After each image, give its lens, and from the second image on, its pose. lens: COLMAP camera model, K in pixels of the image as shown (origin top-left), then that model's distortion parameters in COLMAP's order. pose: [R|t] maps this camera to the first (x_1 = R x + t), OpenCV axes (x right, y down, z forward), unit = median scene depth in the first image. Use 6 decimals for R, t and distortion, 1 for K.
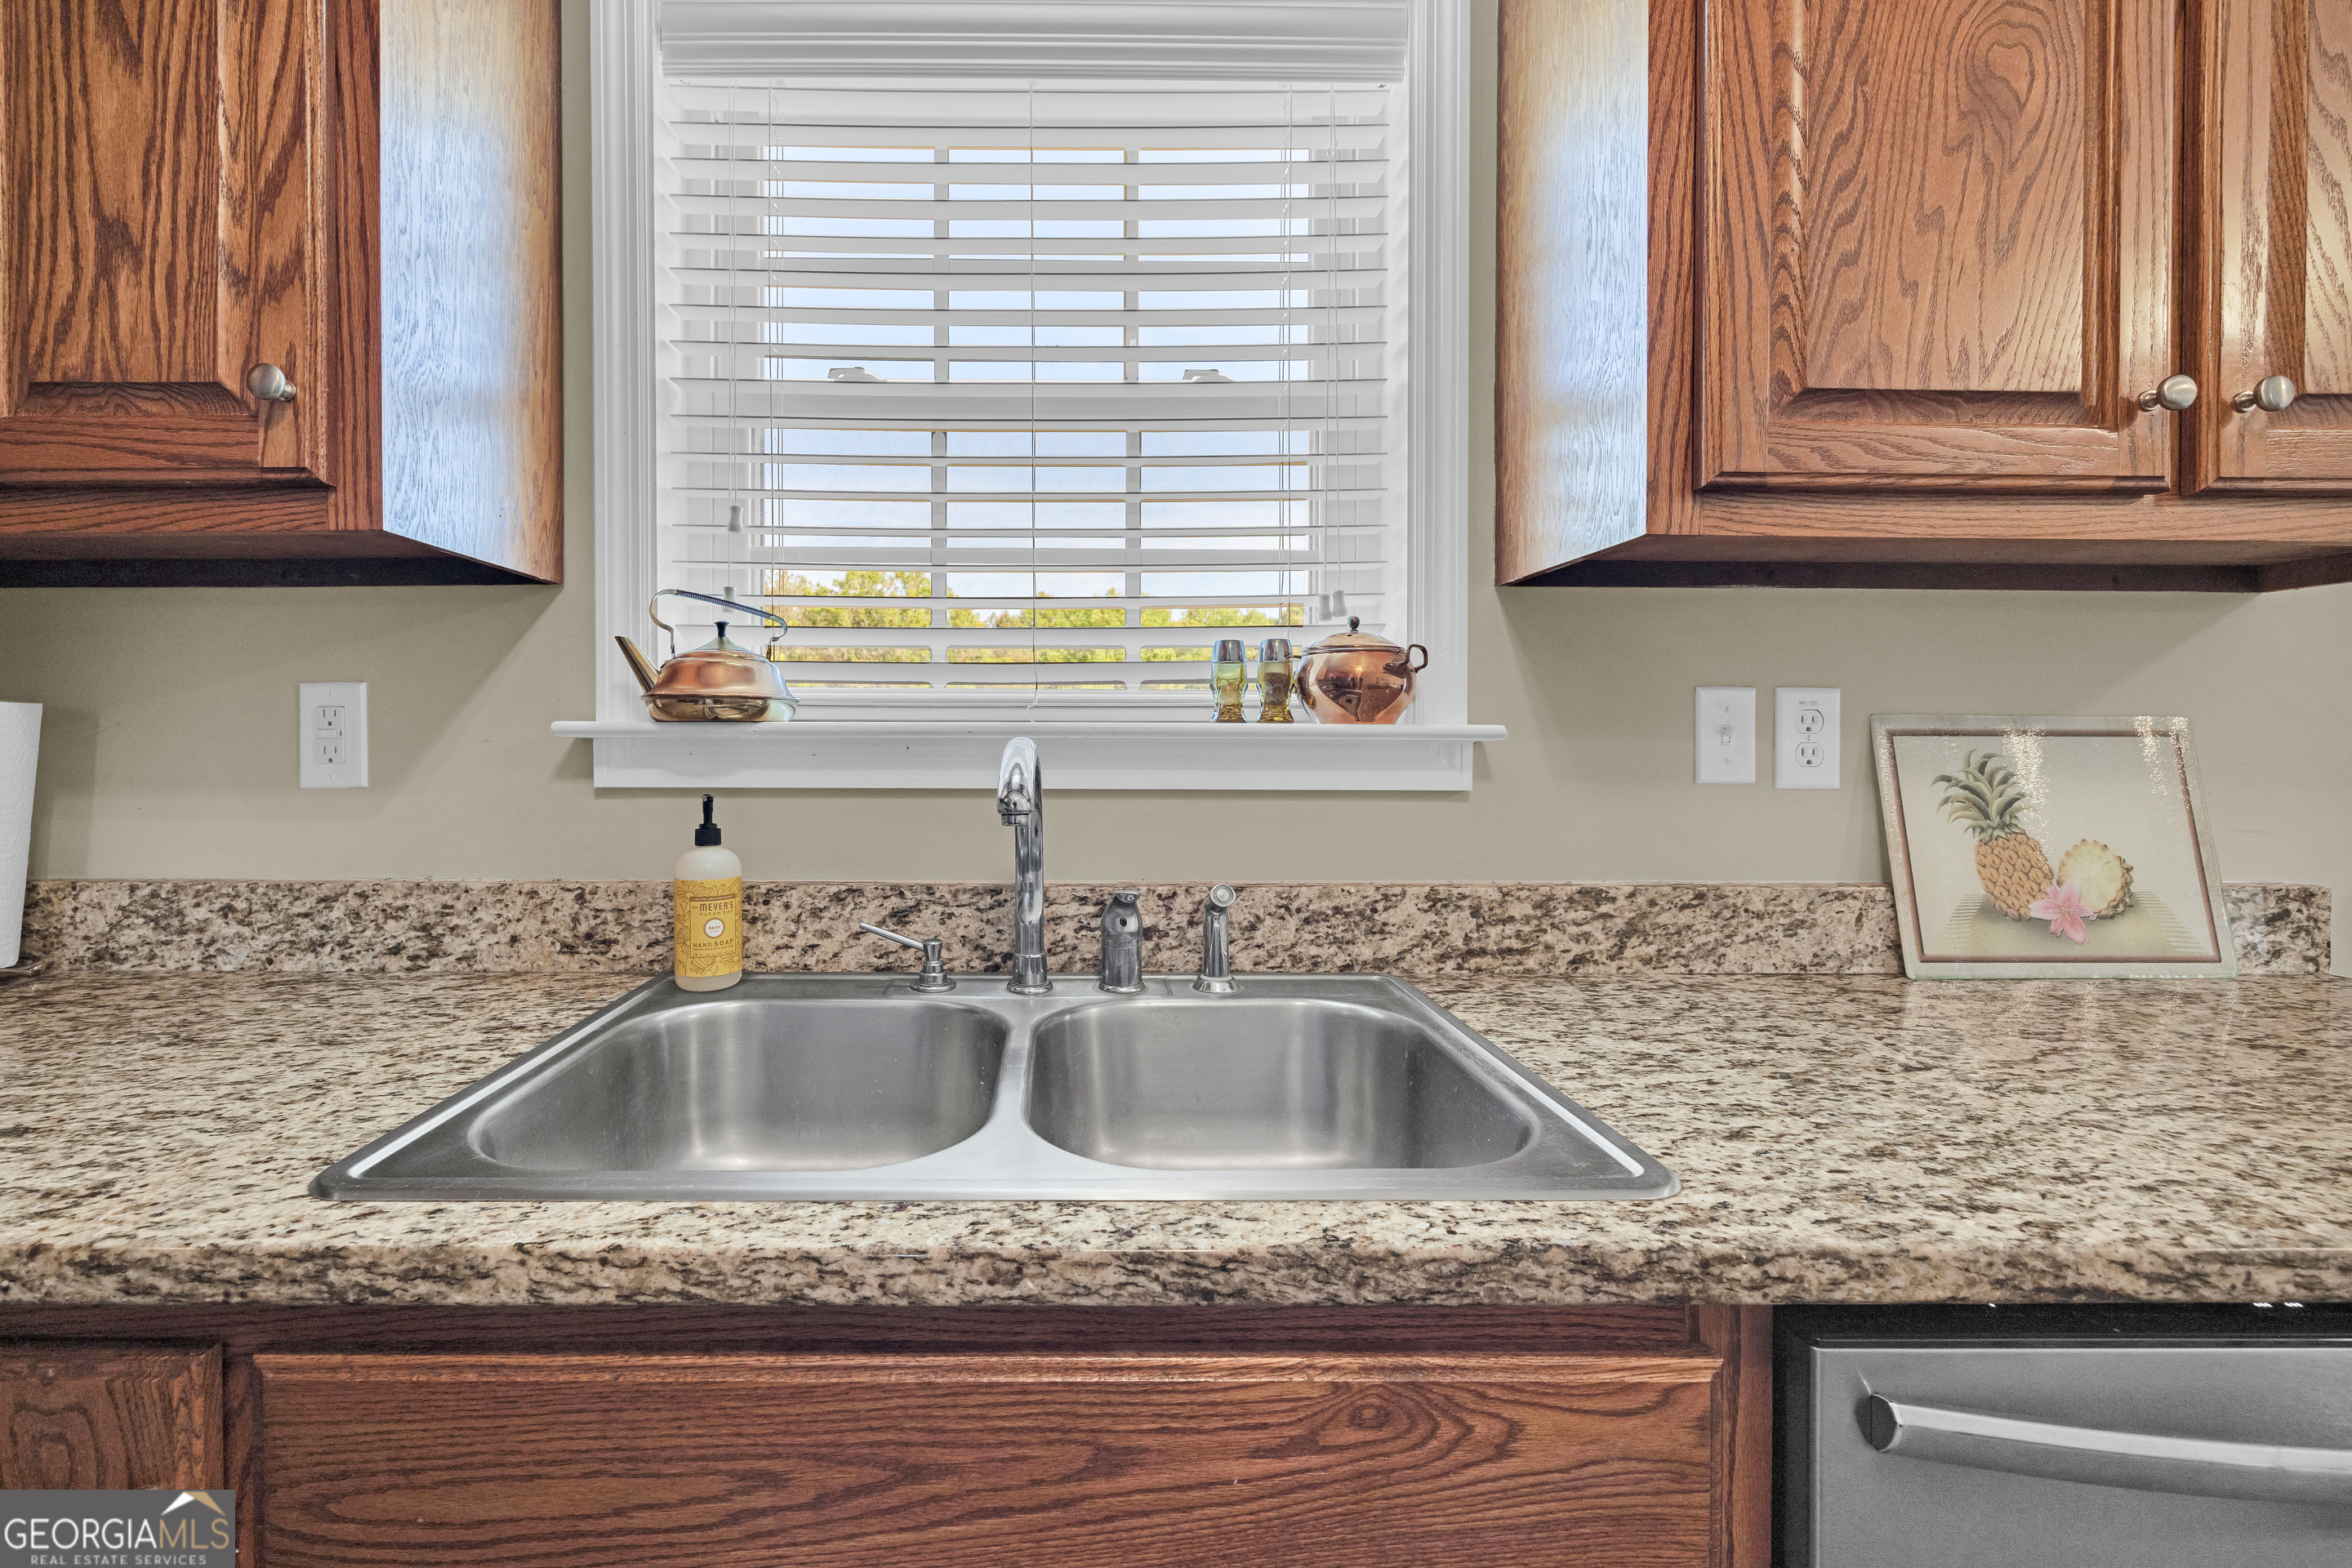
lens RADIAL K [[1030.7, 0, 1129.7], [0, 1030.7, 746.8], [0, 0, 1]] dist [0.002210, -0.000289]
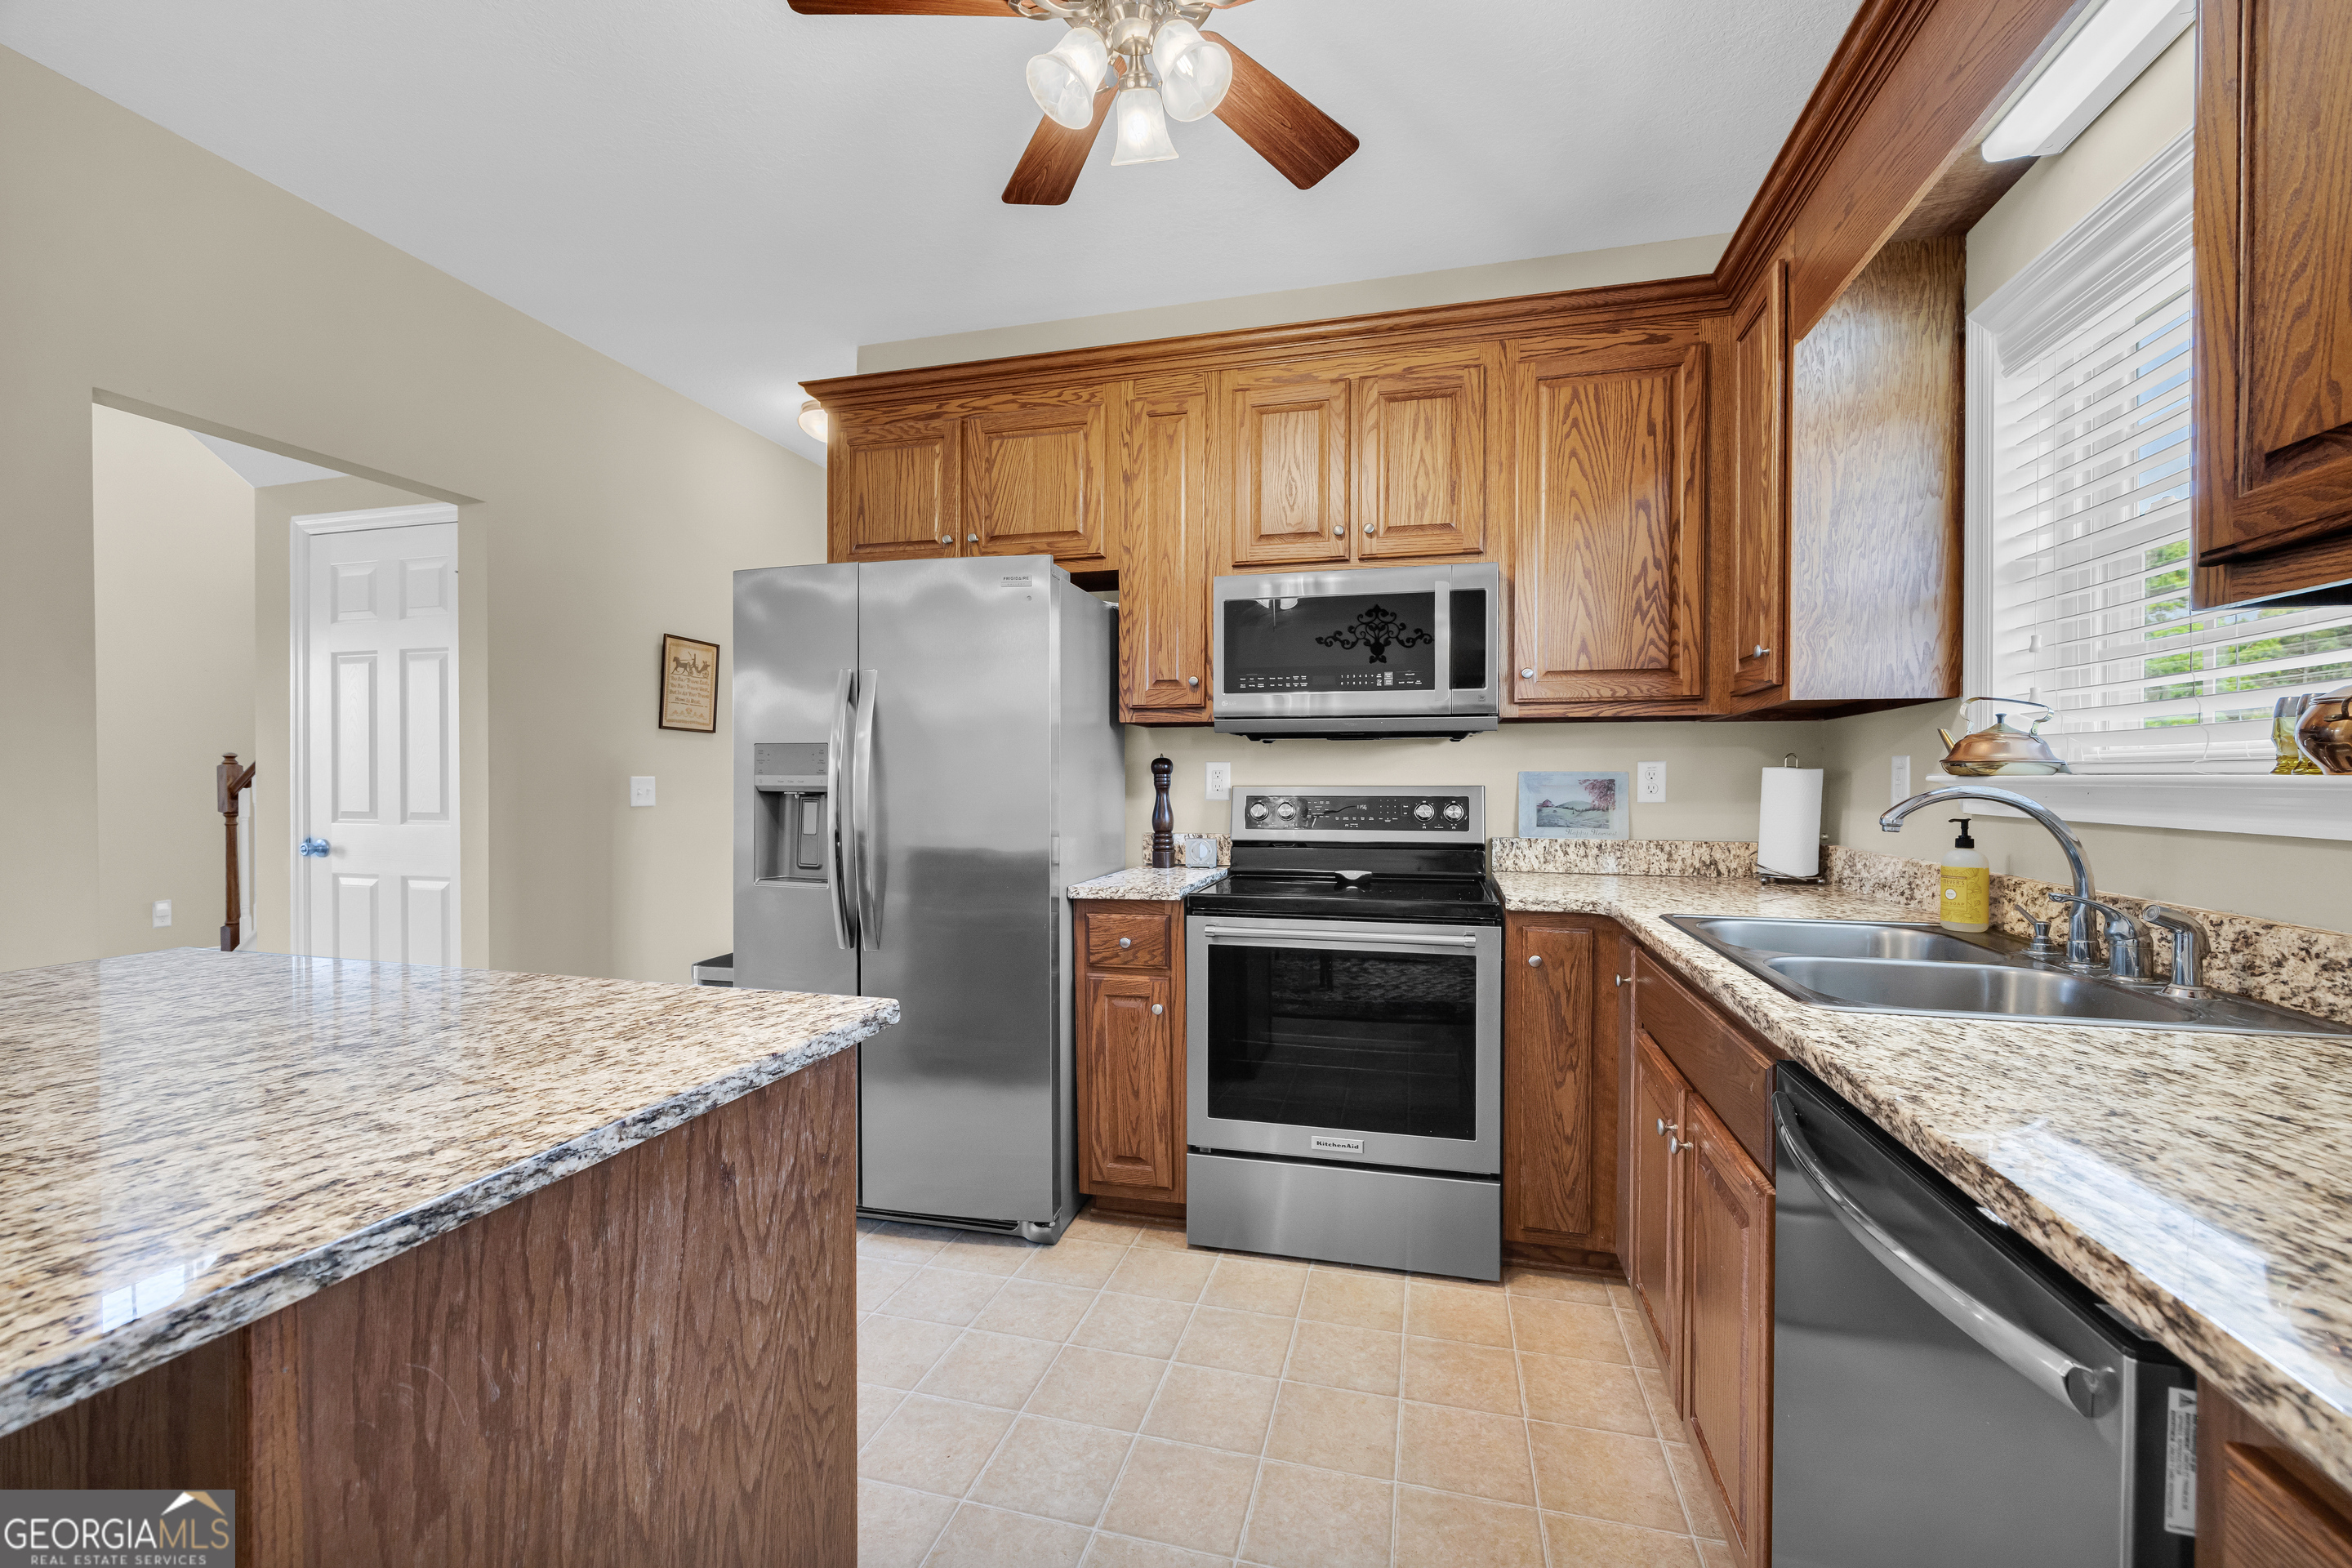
lens RADIAL K [[953.3, 0, 1170.5], [0, 953.3, 787.9], [0, 0, 1]] dist [-0.004661, 0.000236]
pose [[-0.264555, 0.007274, -0.964343, 1.379821], [-0.010228, 0.999894, 0.010348, -0.007192], [0.964316, 0.012601, -0.264453, 0.142275]]
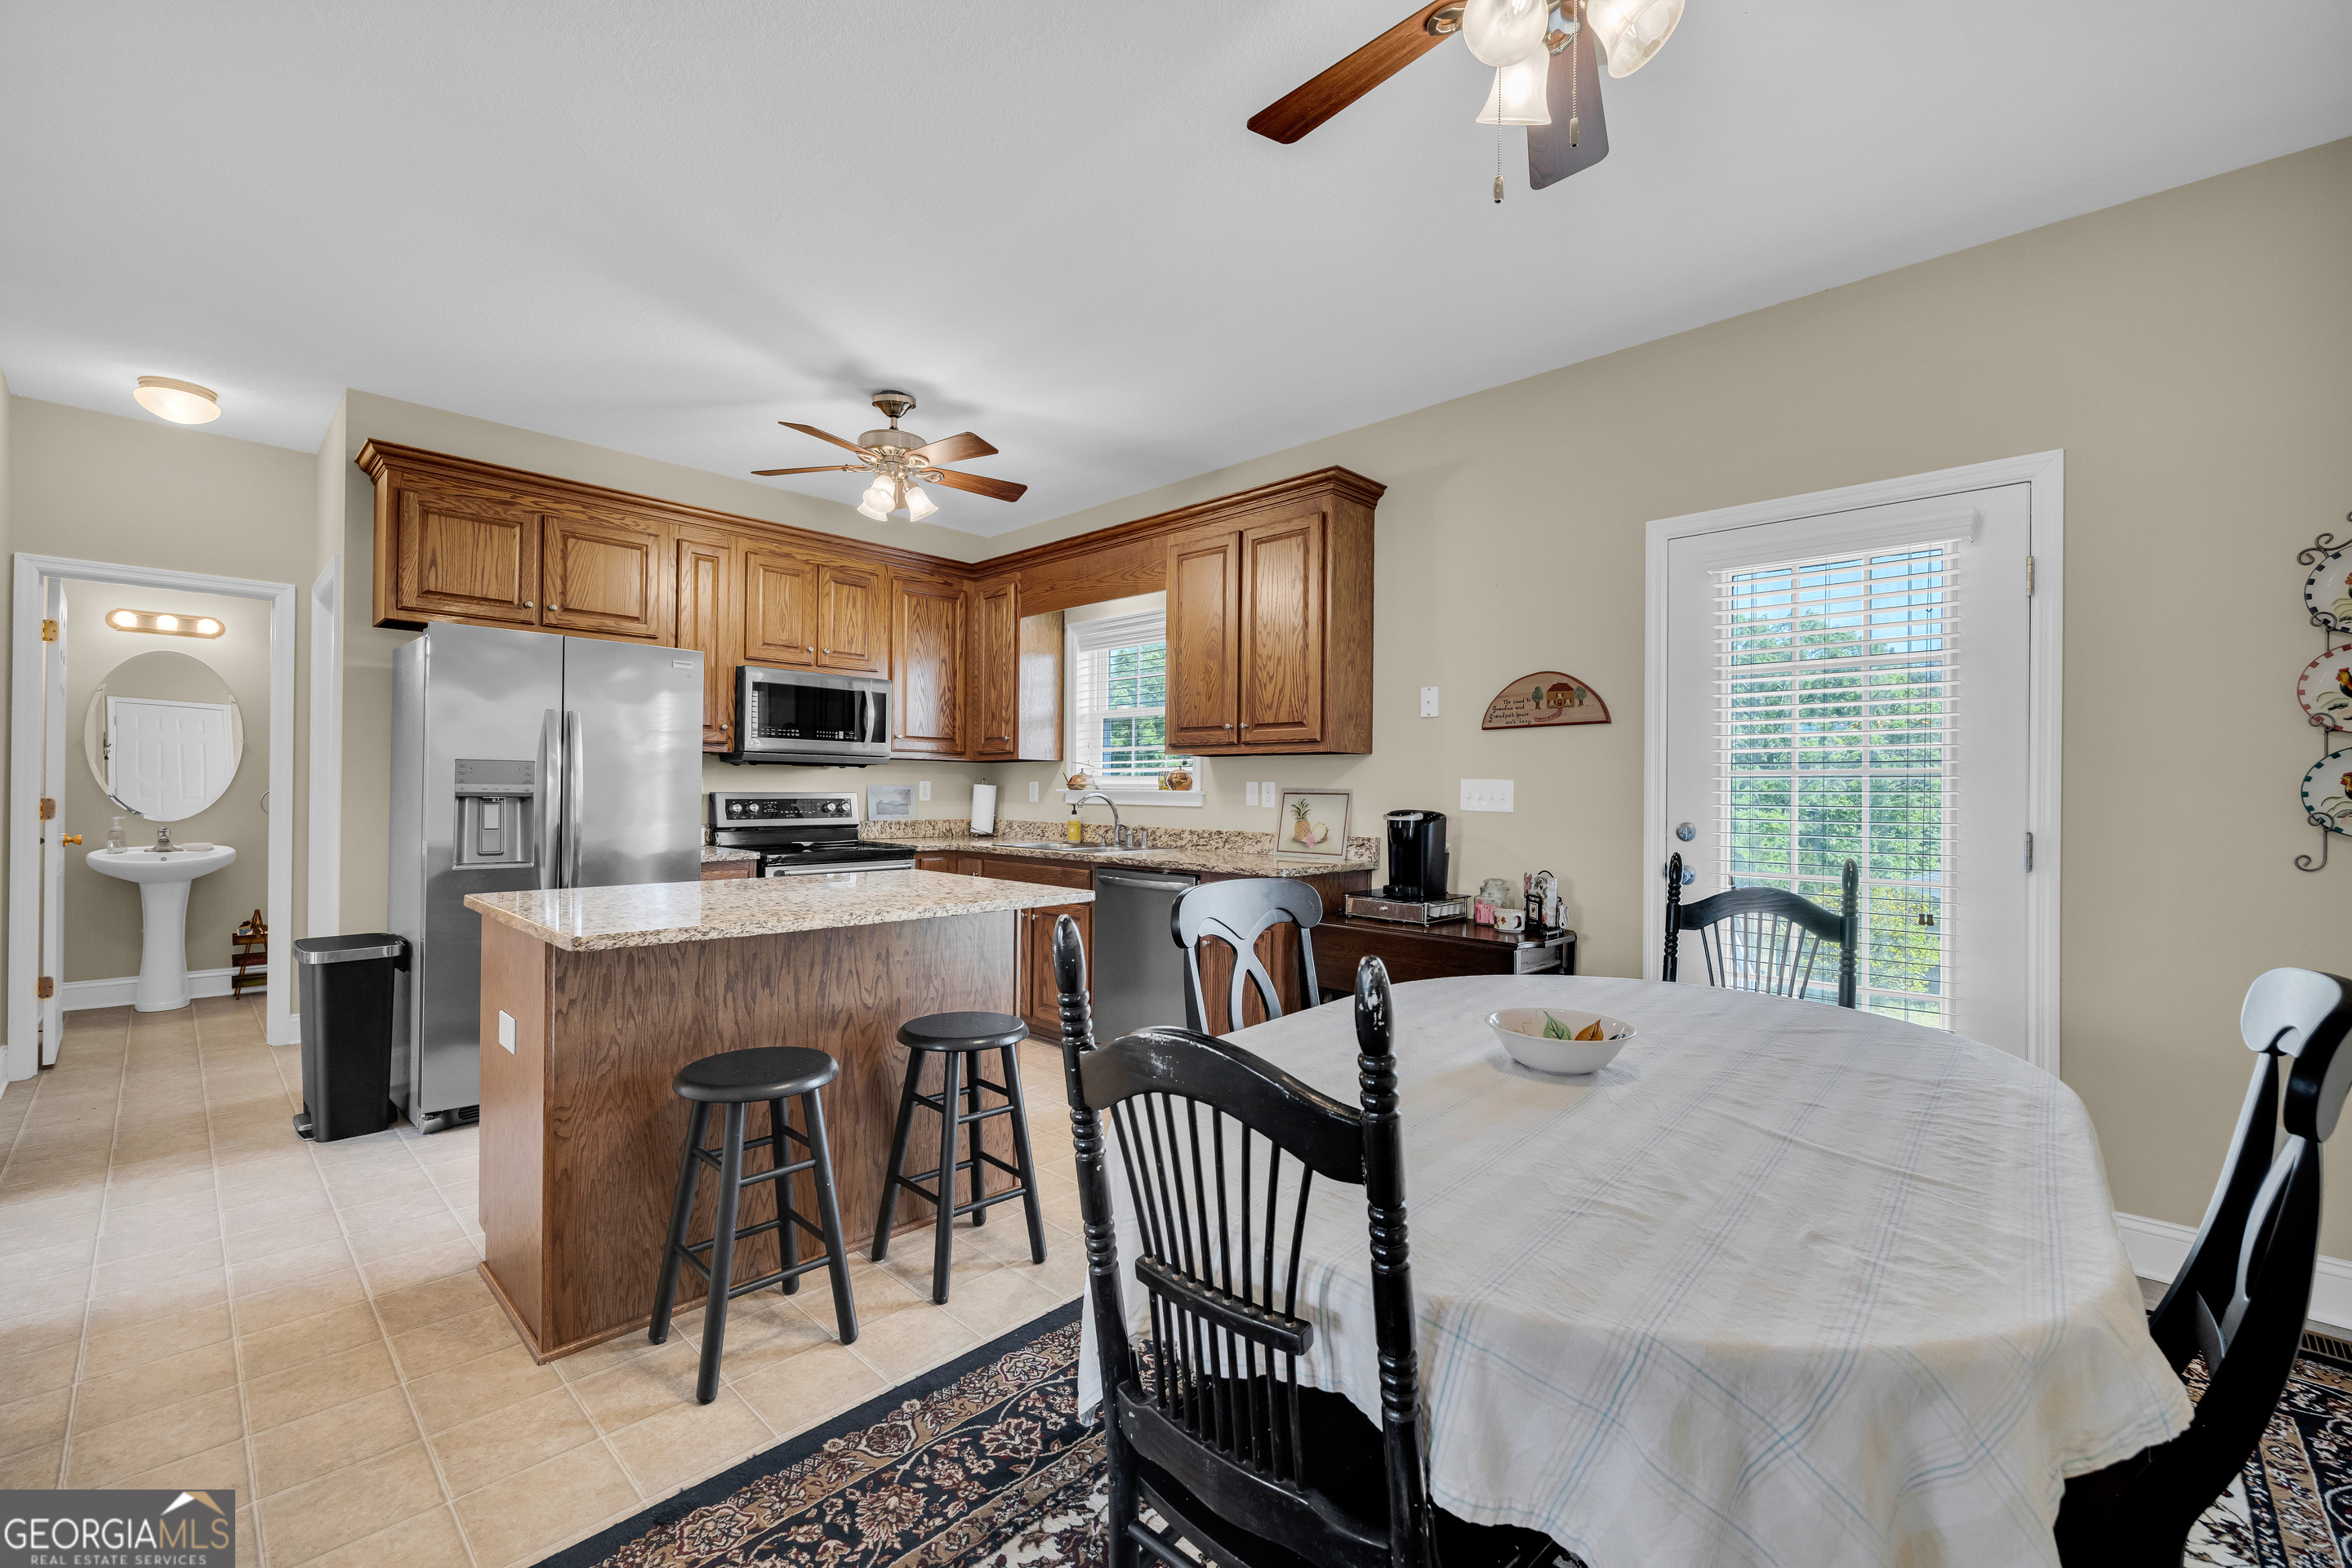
lens RADIAL K [[953.3, 0, 1174.9], [0, 953.3, 791.2], [0, 0, 1]] dist [-0.004661, 0.000236]
pose [[0.717359, 0.004907, -0.696686, 2.974177], [-0.013354, 0.999888, -0.006708, 0.007507], [0.696576, 0.014116, 0.717345, -1.855957]]
